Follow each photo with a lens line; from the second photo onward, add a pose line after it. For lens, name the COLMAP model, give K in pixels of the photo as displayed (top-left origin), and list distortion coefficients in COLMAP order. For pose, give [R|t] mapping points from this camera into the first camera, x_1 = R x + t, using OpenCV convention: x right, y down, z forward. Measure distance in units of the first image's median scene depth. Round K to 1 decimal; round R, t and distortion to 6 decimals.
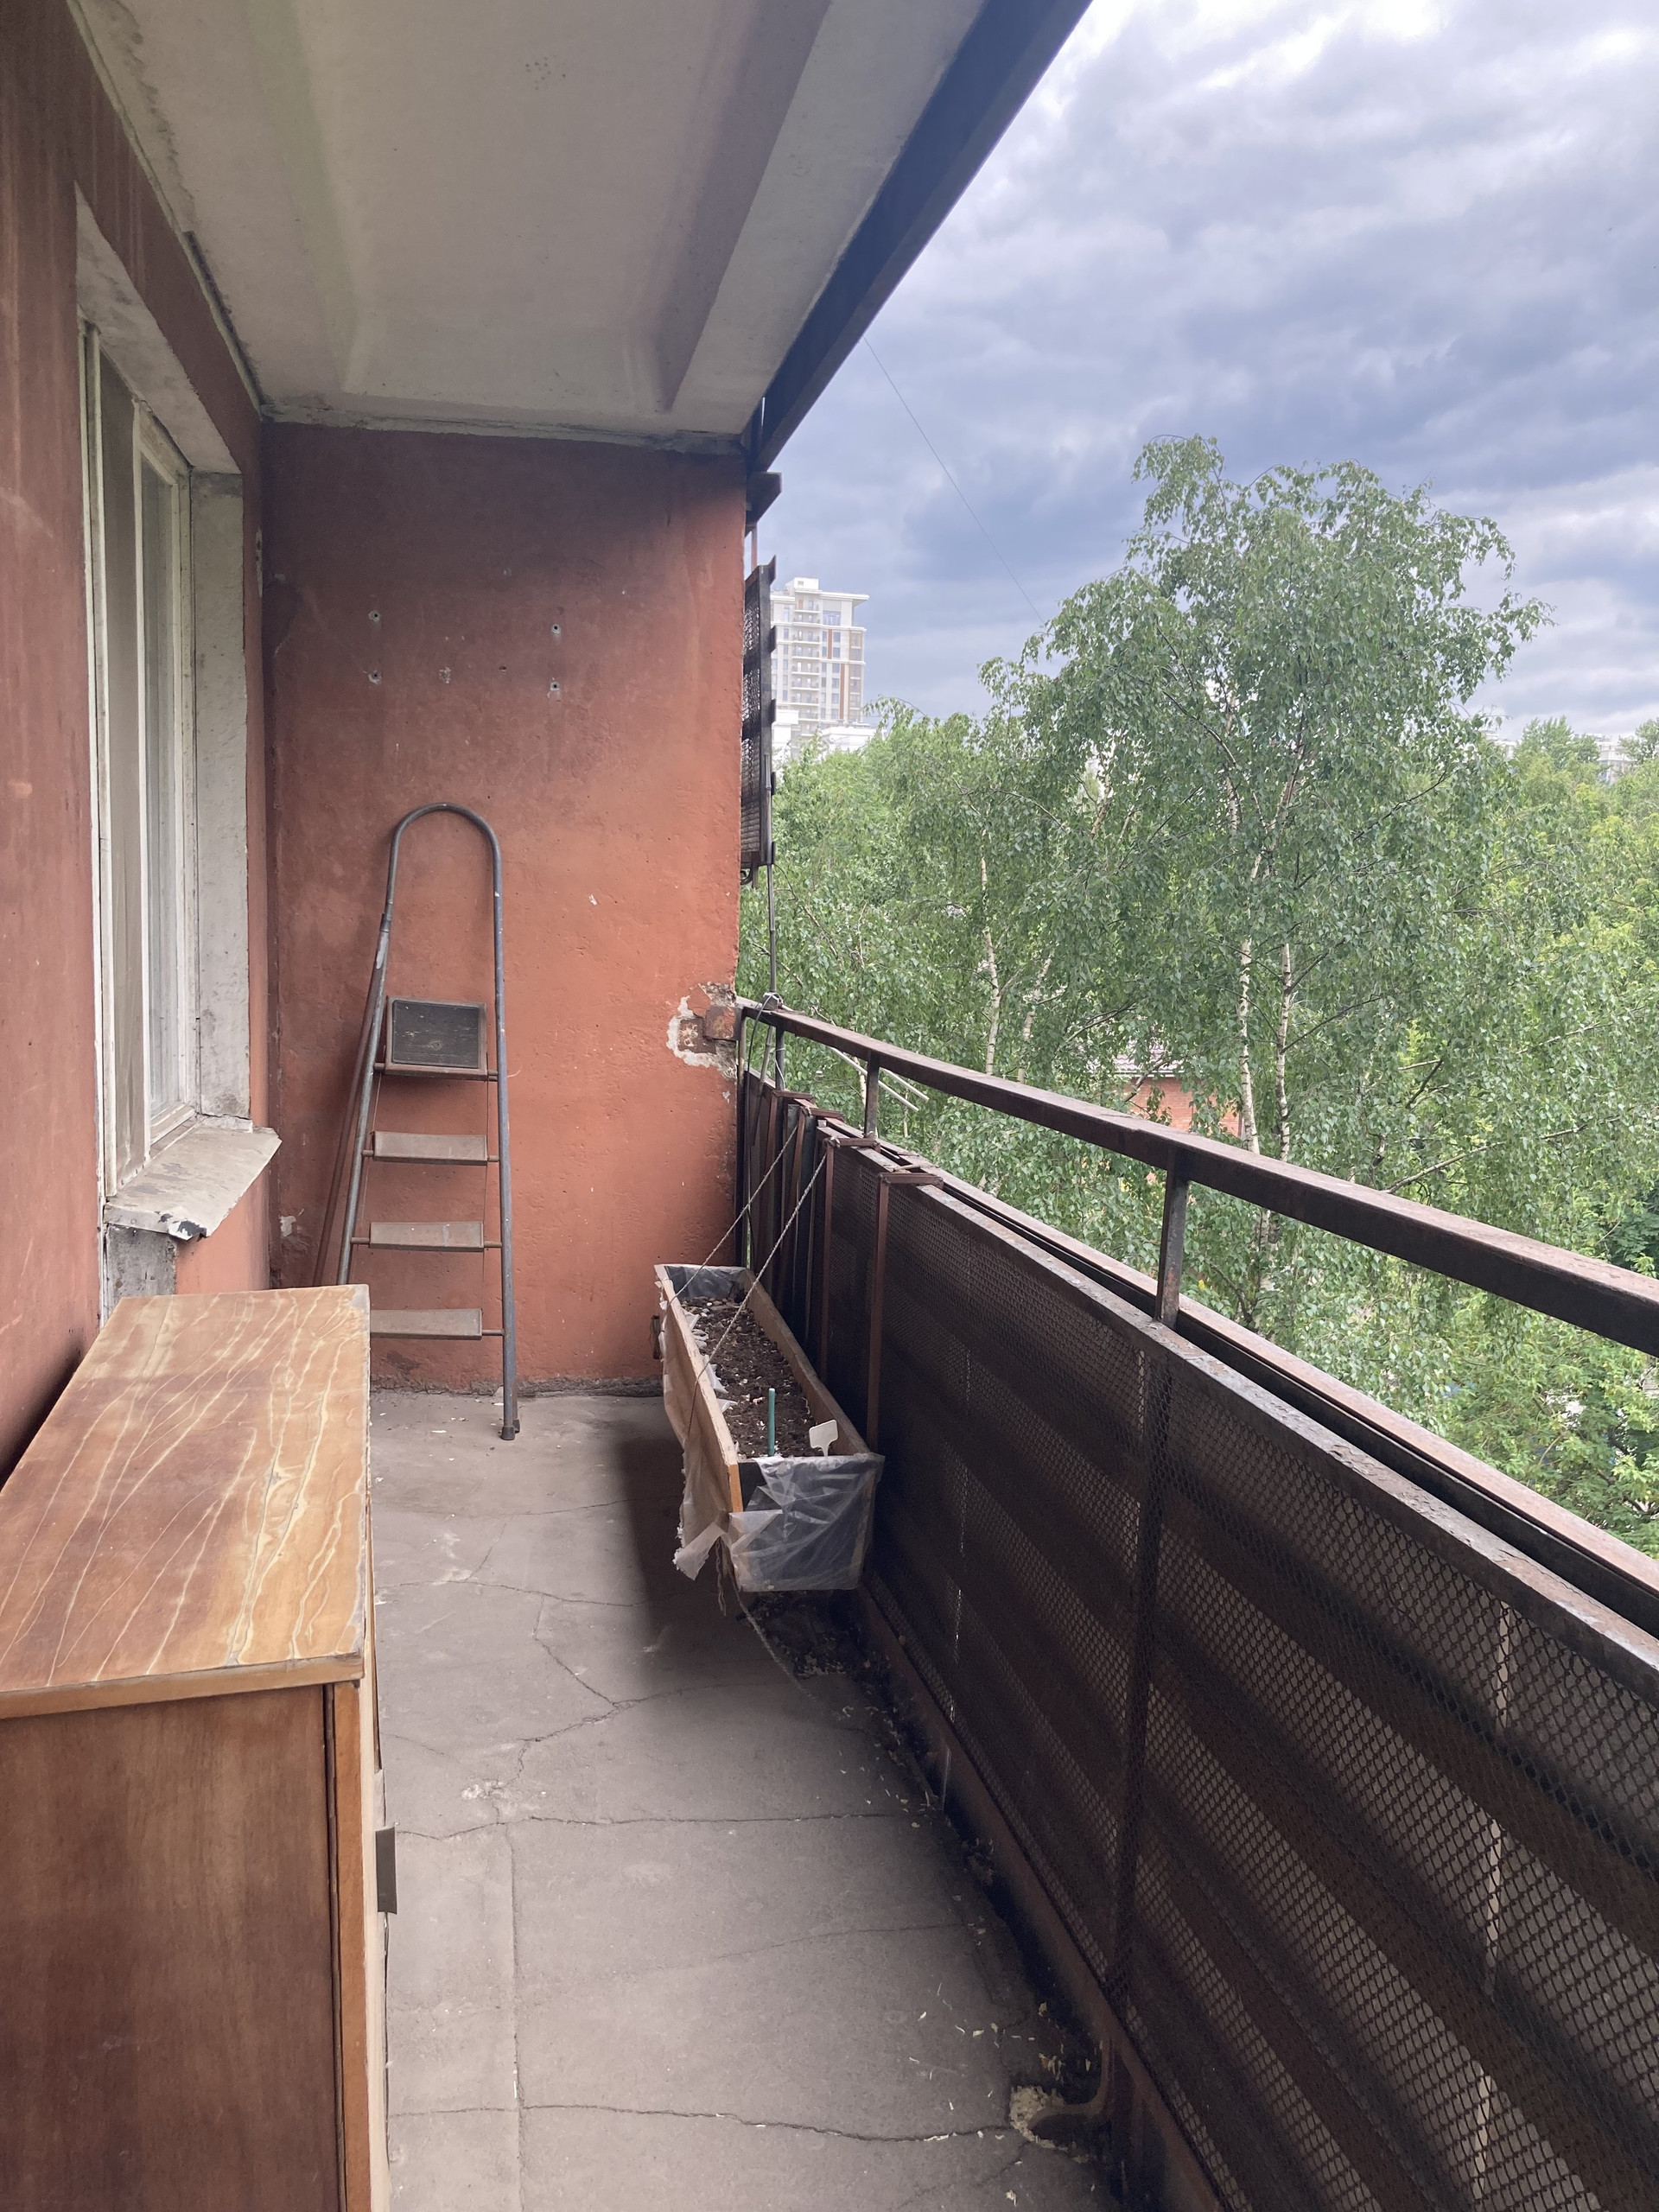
lens RADIAL K [[1823.3, 0, 833.6], [0, 1823.3, 1108.0], [0, 0, 1]] dist [0.032968, -0.040382]
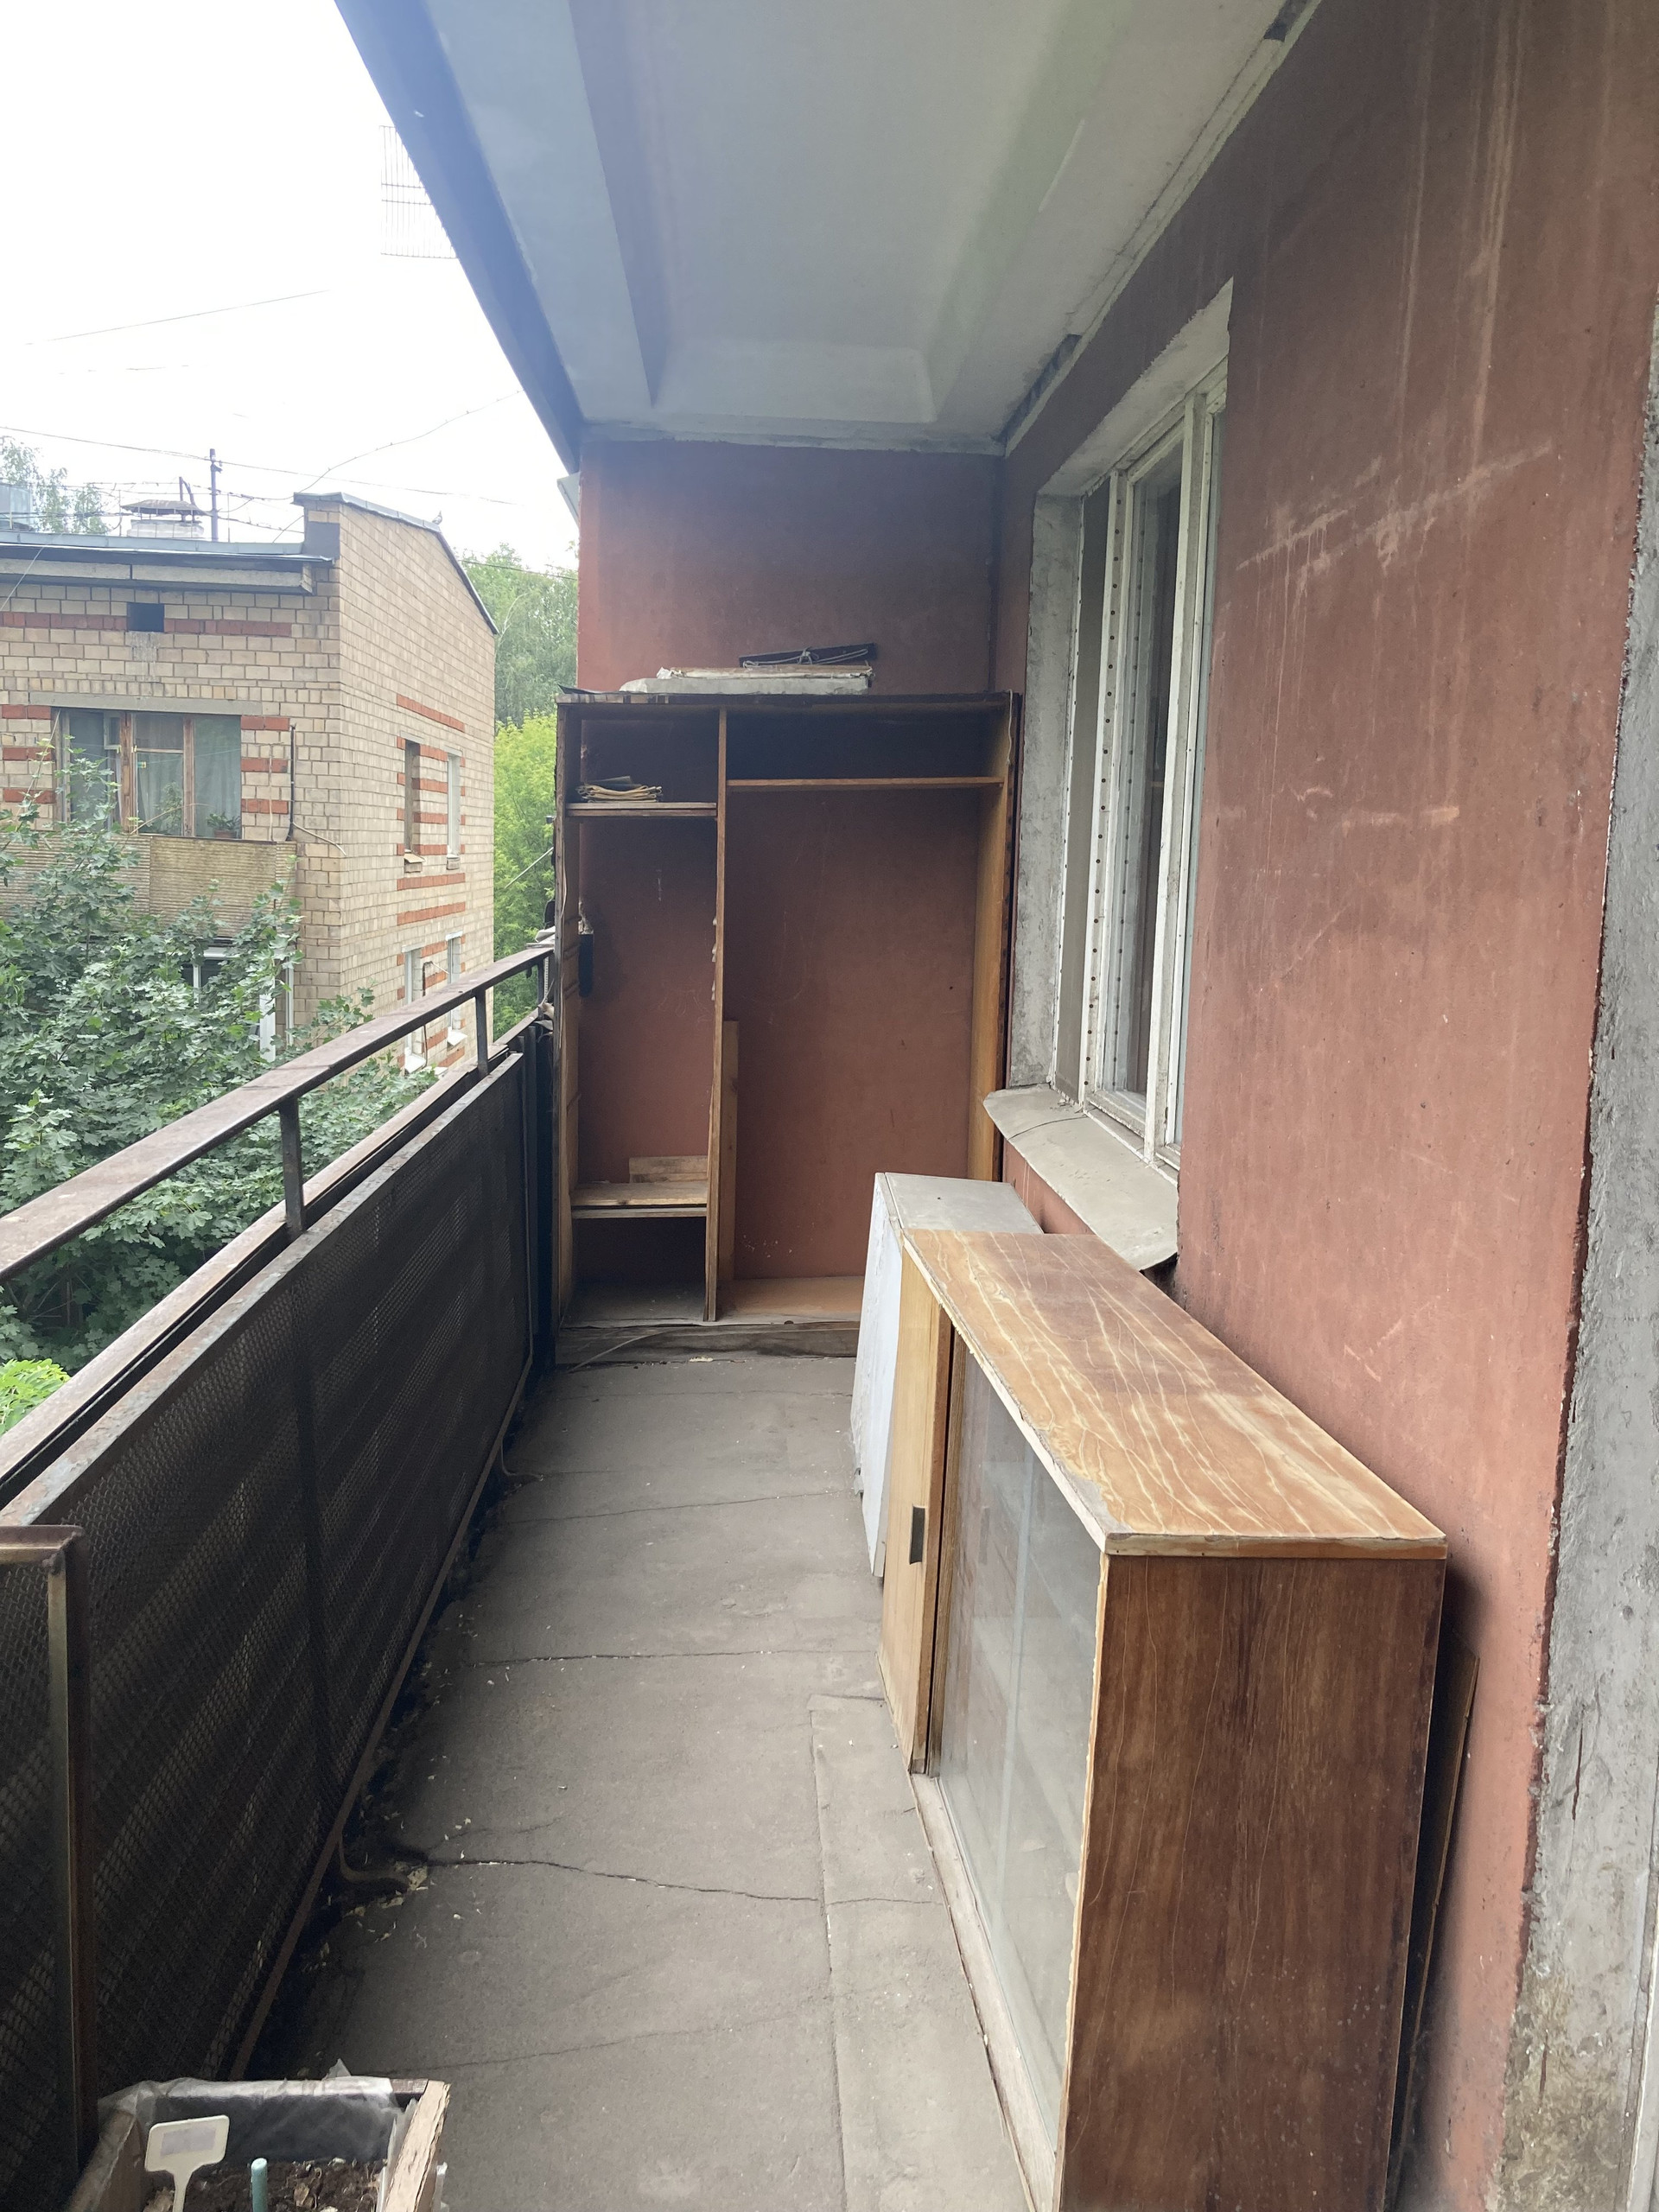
lens RADIAL K [[1823.3, 0, 832.5], [0, 1823.3, 1110.6], [0, 0, 1]] dist [0.032968, -0.040382]
pose [[-0.988772, -0.072719, 0.130541, -0.275557], [-0.037654, 0.966660, 0.253279, -0.244322], [-0.144607, 0.245520, -0.958545, 1.884783]]
